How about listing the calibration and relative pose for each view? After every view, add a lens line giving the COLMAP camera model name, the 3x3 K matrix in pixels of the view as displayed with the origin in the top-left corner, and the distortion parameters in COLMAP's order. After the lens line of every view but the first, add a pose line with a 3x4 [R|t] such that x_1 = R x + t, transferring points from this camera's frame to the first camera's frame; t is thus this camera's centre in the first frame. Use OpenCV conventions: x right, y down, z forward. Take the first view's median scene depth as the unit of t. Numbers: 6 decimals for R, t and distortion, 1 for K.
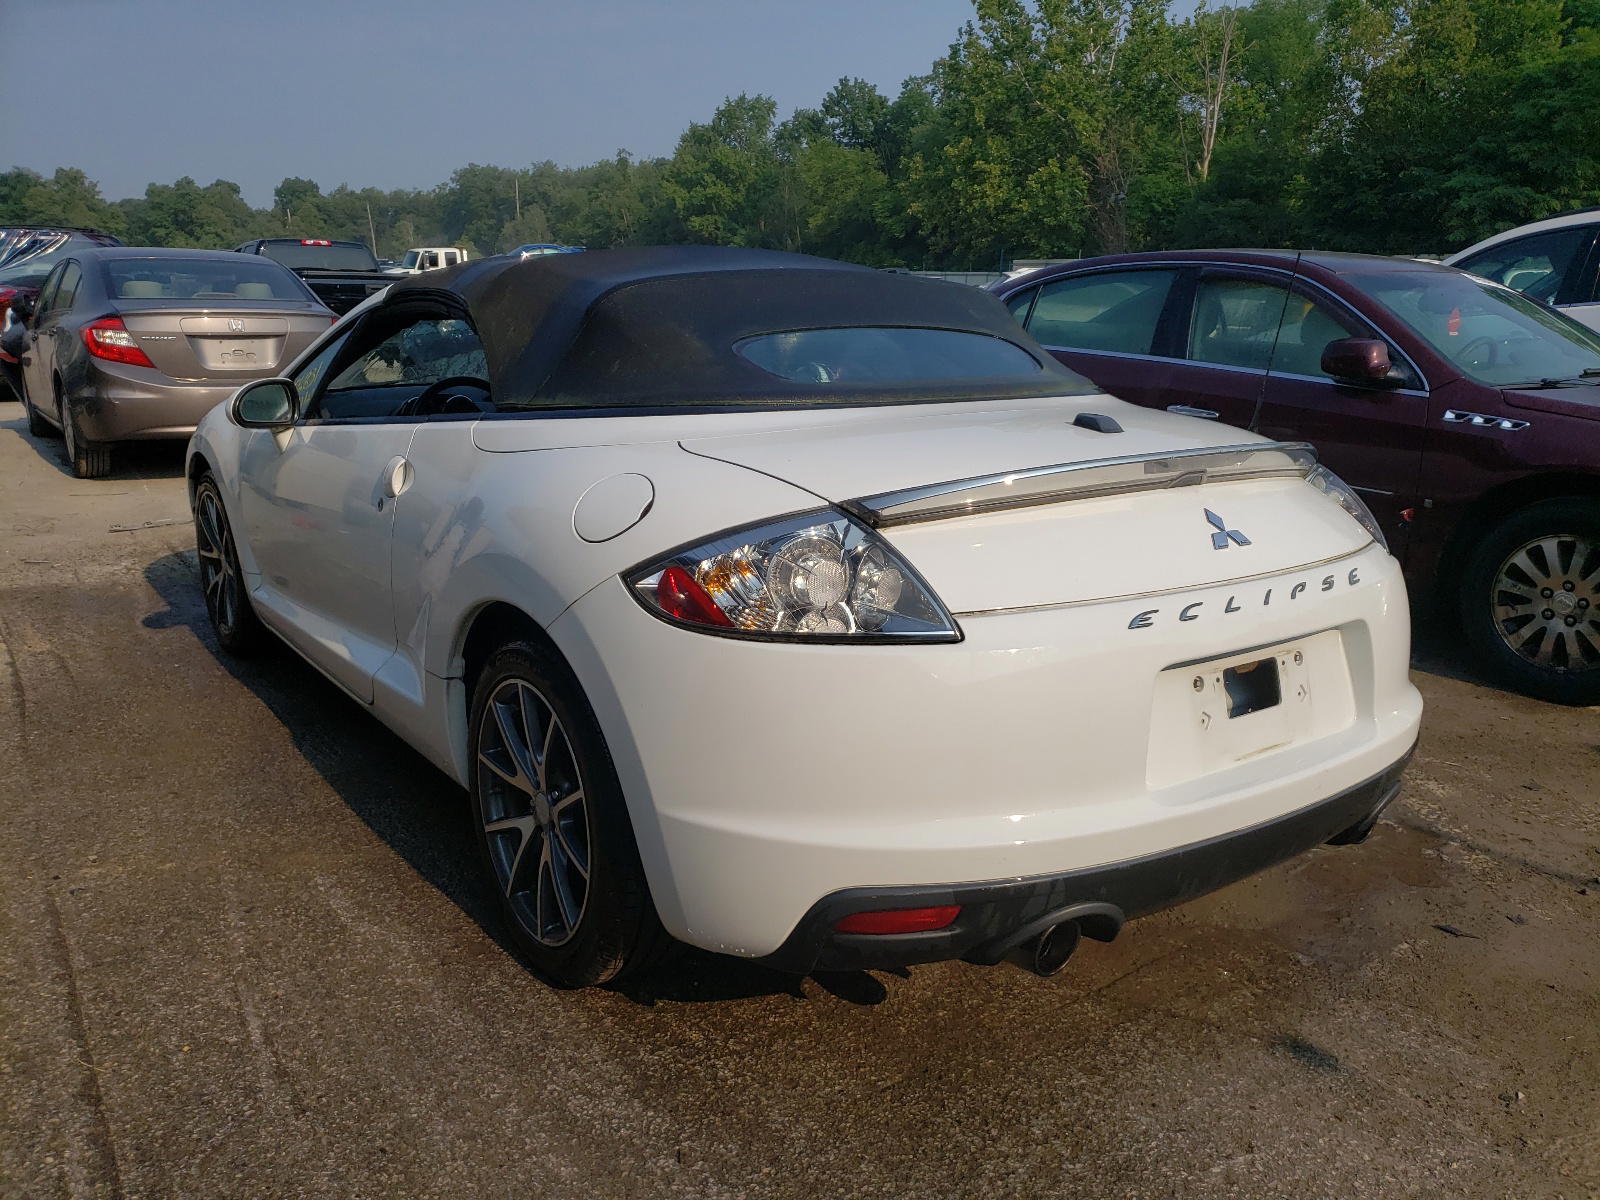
lens RADIAL K [[1181.5, 0, 800.0], [0, 1181.5, 600.0], [0, 0, 1]] dist [0.026317, 0.002724]
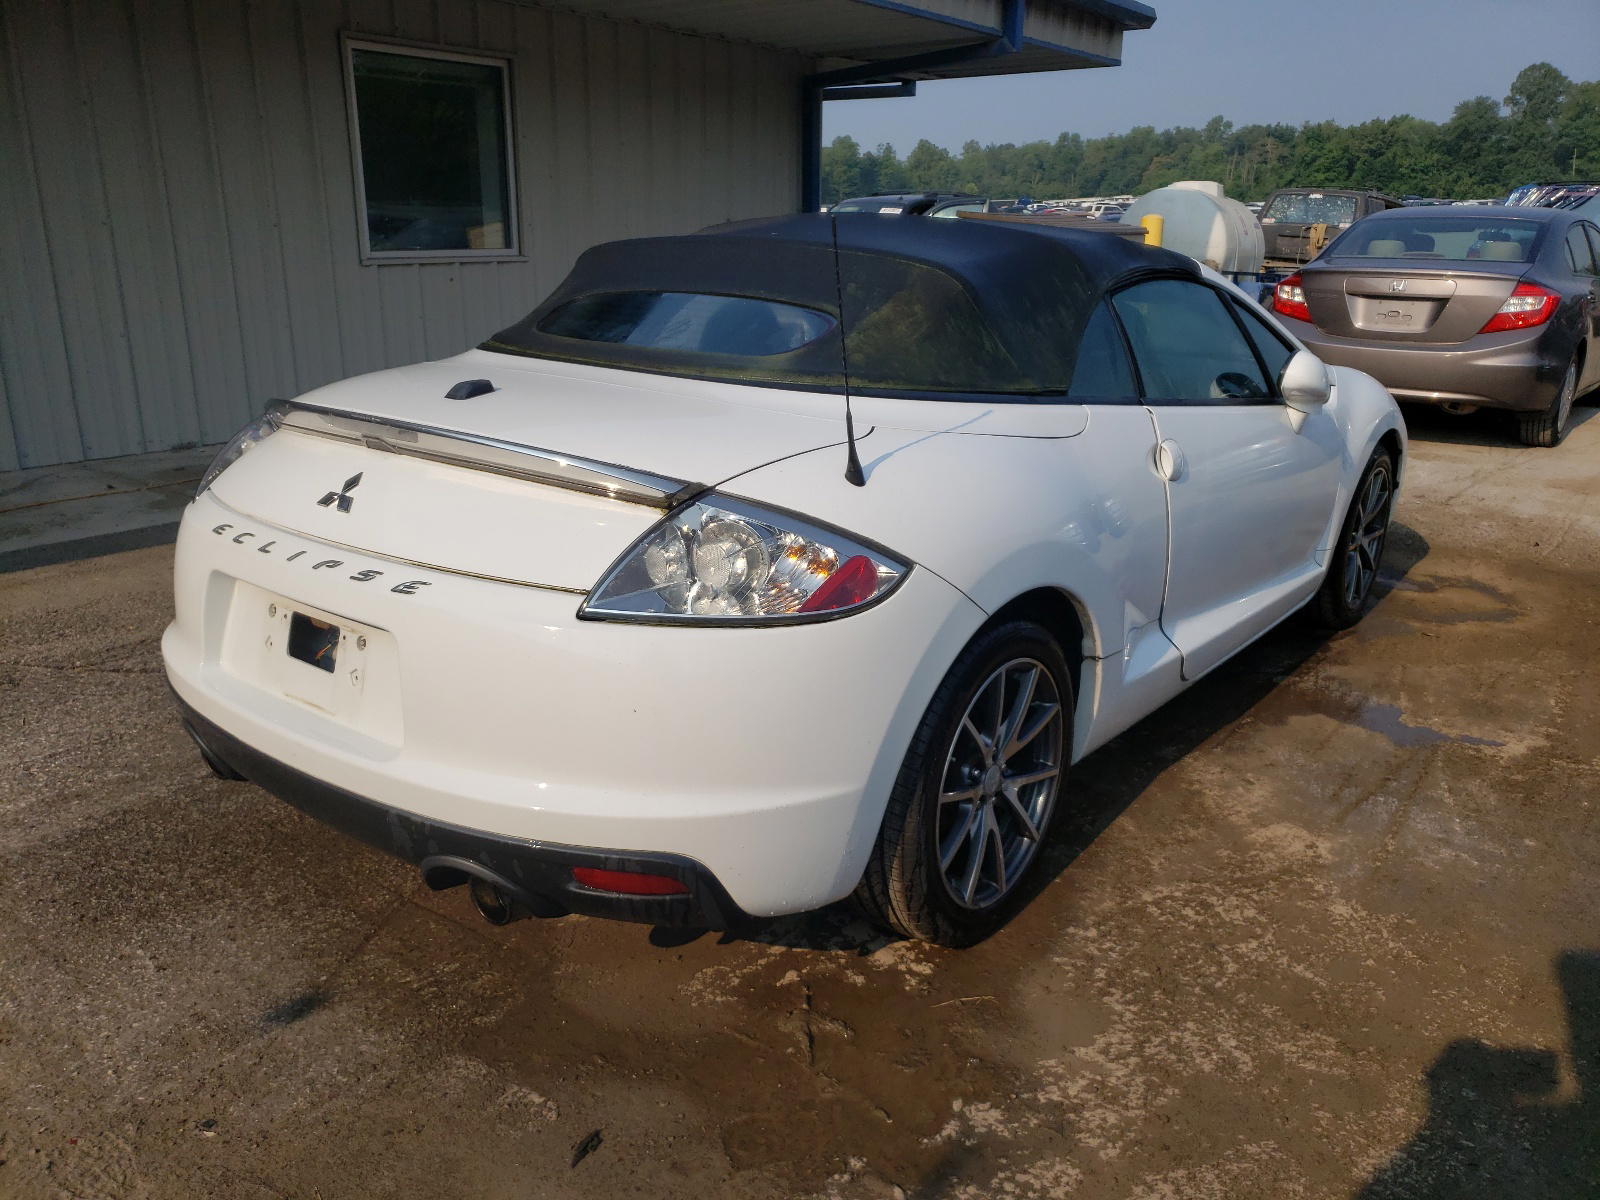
lens RADIAL K [[1181.5, 0, 800.0], [0, 1181.5, 600.0], [0, 0, 1]] dist [0.026317, 0.002724]
pose [[0.320295, 0.279464, -0.905158, 1.422241], [-0.248426, 0.946834, 0.204425, -0.276123], [0.914164, 0.159388, 0.372692, 0.970414]]
